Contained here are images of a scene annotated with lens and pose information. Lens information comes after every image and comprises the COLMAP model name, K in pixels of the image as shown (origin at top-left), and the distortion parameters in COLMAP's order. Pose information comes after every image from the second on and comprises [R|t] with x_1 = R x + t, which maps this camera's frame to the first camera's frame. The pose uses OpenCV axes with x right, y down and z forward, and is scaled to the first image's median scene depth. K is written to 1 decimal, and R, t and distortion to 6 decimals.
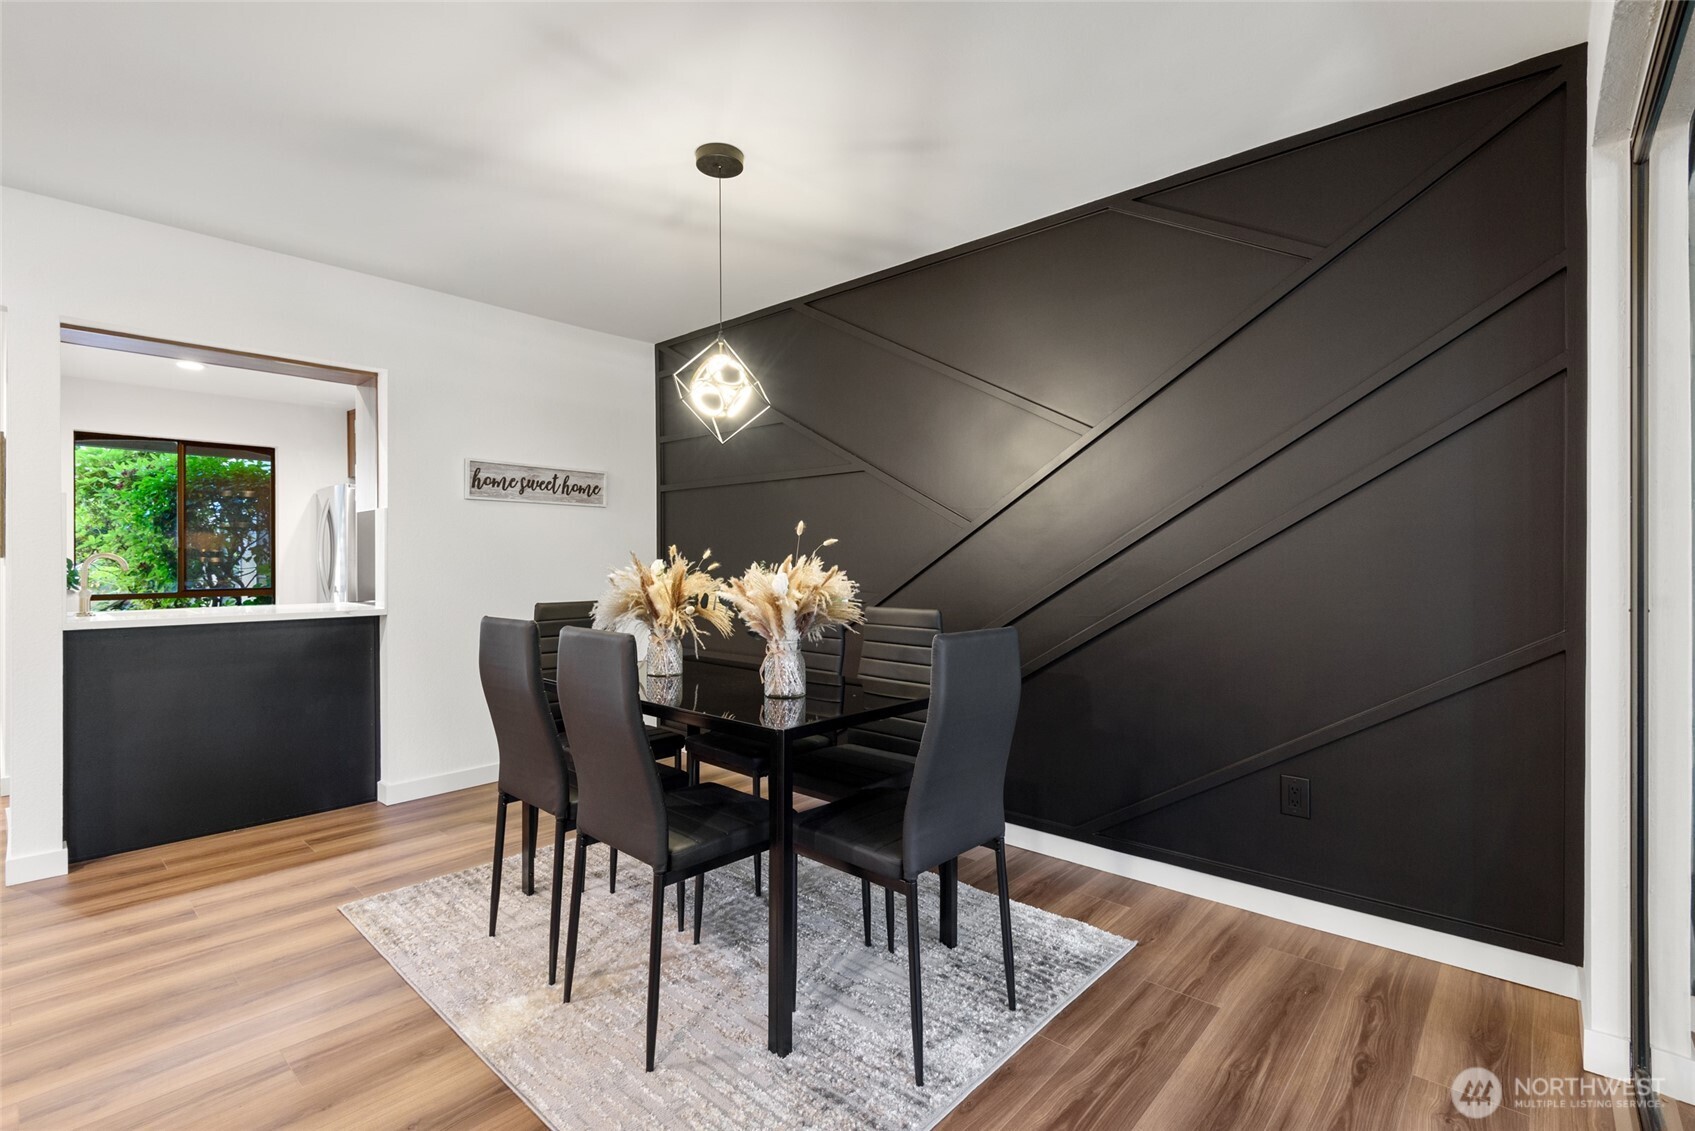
lens RADIAL K [[775.2, 0, 844.5], [0, 775.2, 563.2], [0, 0, 1]] dist [0.025171, -0.002791]
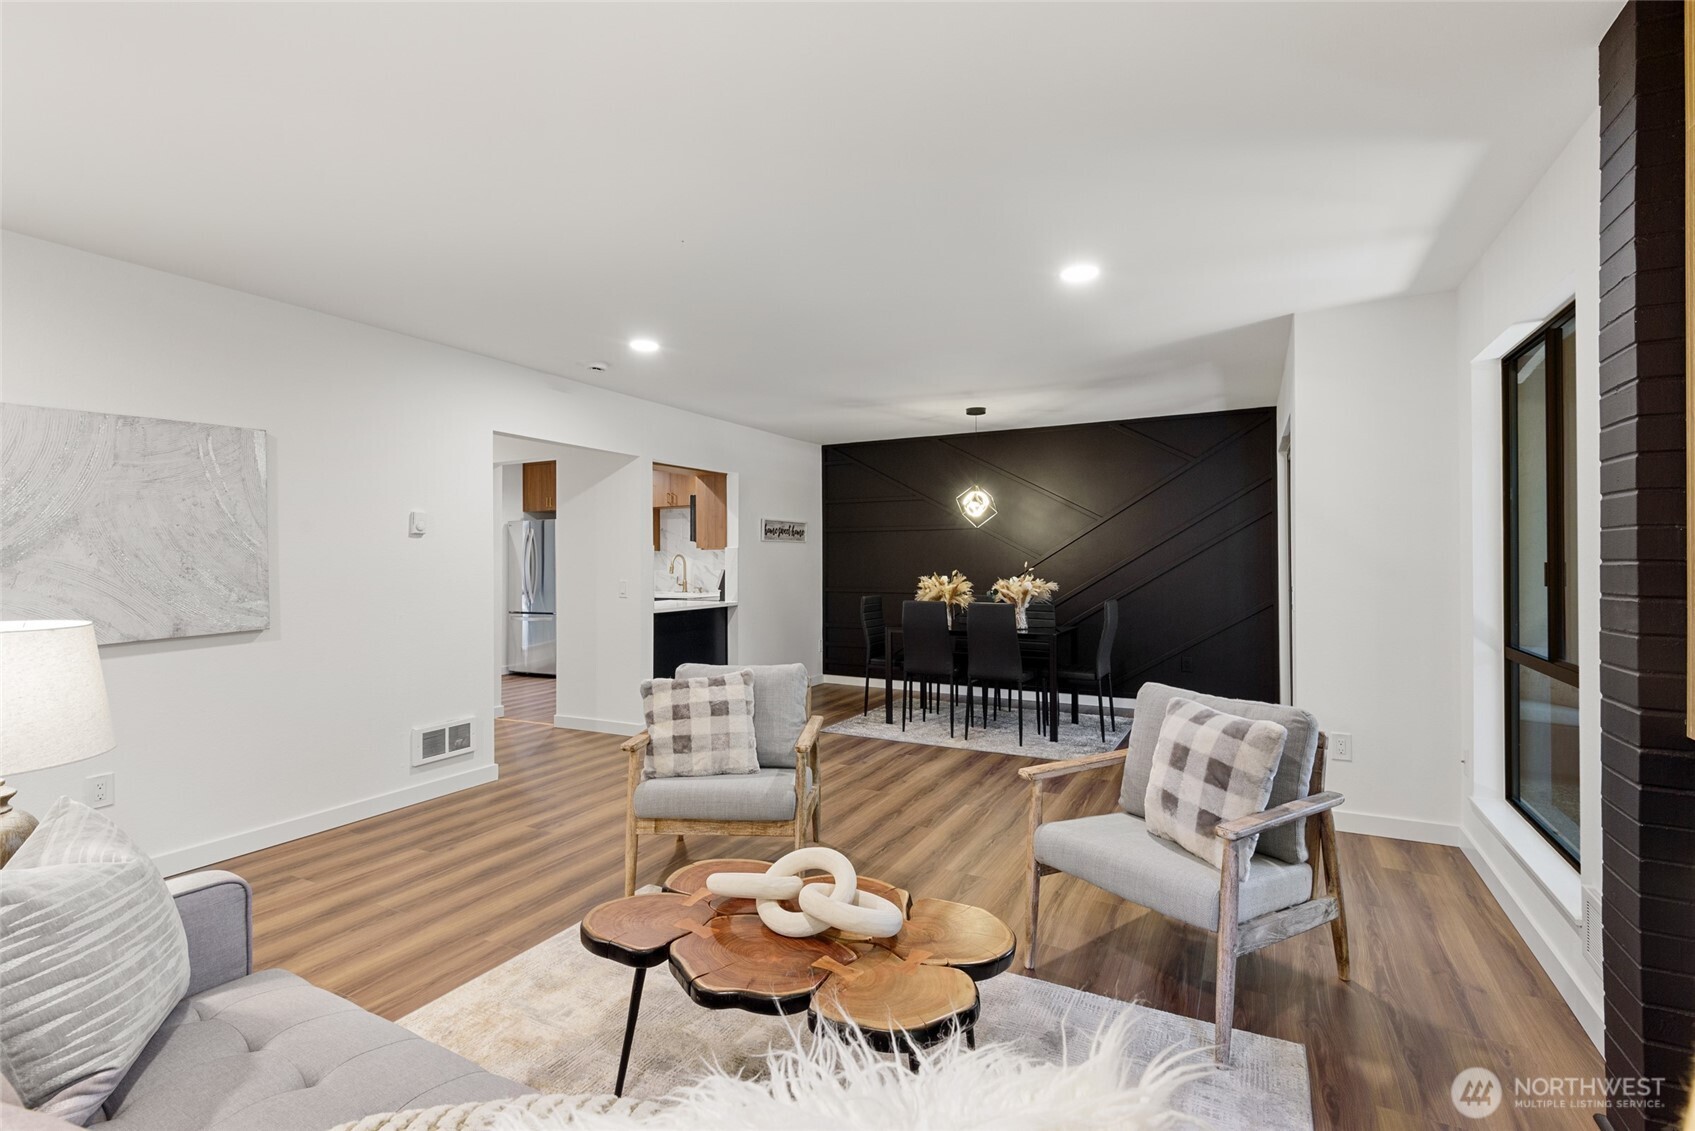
lens RADIAL K [[775.2, 0, 850.2], [0, 775.2, 562.5], [0, 0, 1]] dist [0.025171, -0.002791]
pose [[0.966443, -0.008125, 0.256752, -0.752215], [0.007742, 0.999967, 0.002504, -0.036631], [-0.256764, -0.000432, 0.966474, -0.781277]]
